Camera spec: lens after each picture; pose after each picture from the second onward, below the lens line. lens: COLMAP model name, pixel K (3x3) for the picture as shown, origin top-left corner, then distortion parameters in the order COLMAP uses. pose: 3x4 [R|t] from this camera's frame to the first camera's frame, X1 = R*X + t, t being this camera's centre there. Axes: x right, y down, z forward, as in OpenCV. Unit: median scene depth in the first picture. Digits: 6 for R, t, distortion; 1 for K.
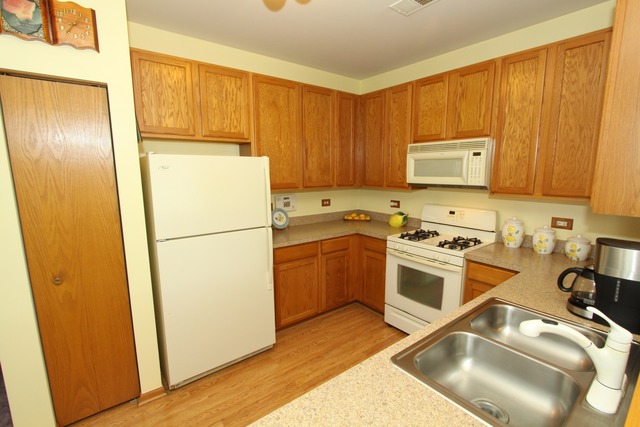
lens RADIAL K [[292.6, 0, 322.9], [0, 292.6, 215.7], [0, 0, 1]] dist [-0.020282, 0.000405]
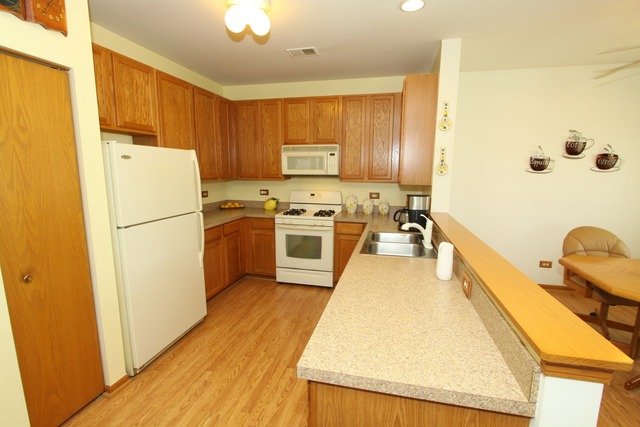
lens RADIAL K [[292.6, 0, 322.9], [0, 292.6, 215.7], [0, 0, 1]] dist [-0.020282, 0.000405]
pose [[0.782113, -0.089809, 0.616631, -0.472236], [0.086528, 0.995625, 0.035259, 0.051458], [-0.617100, 0.025779, 0.786463, -0.183251]]
